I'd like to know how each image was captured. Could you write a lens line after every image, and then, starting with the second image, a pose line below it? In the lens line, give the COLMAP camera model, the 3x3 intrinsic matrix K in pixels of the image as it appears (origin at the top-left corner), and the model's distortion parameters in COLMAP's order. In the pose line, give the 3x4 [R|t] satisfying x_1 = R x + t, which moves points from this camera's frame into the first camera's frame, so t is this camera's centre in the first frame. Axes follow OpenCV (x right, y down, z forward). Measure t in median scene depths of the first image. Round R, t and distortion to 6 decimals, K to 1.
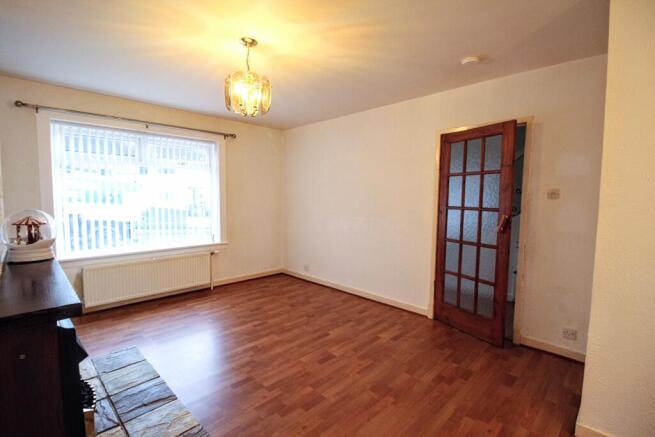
lens RADIAL K [[311.2, 0, 325.6], [0, 311.2, 218.0], [0, 0, 1]] dist [-0.012061, -0.000637]
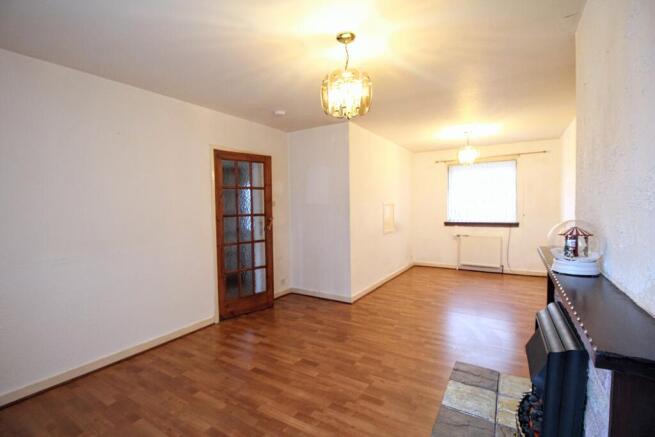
lens RADIAL K [[311.2, 0, 324.9], [0, 311.2, 218.7], [0, 0, 1]] dist [-0.012061, -0.000637]
pose [[-0.247435, -0.047486, 0.967740, -0.752635], [0.079382, 0.994447, 0.069093, -0.069903], [-0.965647, 0.093917, -0.242292, 0.877655]]
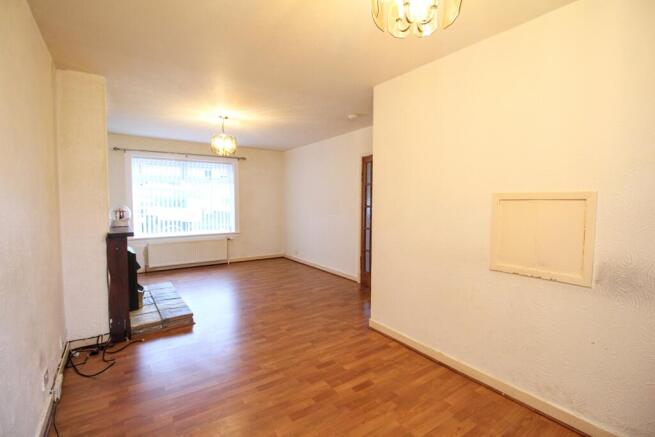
lens RADIAL K [[311.2, 0, 327.8], [0, 311.2, 220.3], [0, 0, 1]] dist [-0.012061, -0.000637]
pose [[0.984095, 0.003372, -0.177610, 0.461221], [-0.004595, 0.999968, -0.006478, 0.040473], [0.177582, 0.007191, 0.984080, -0.472700]]
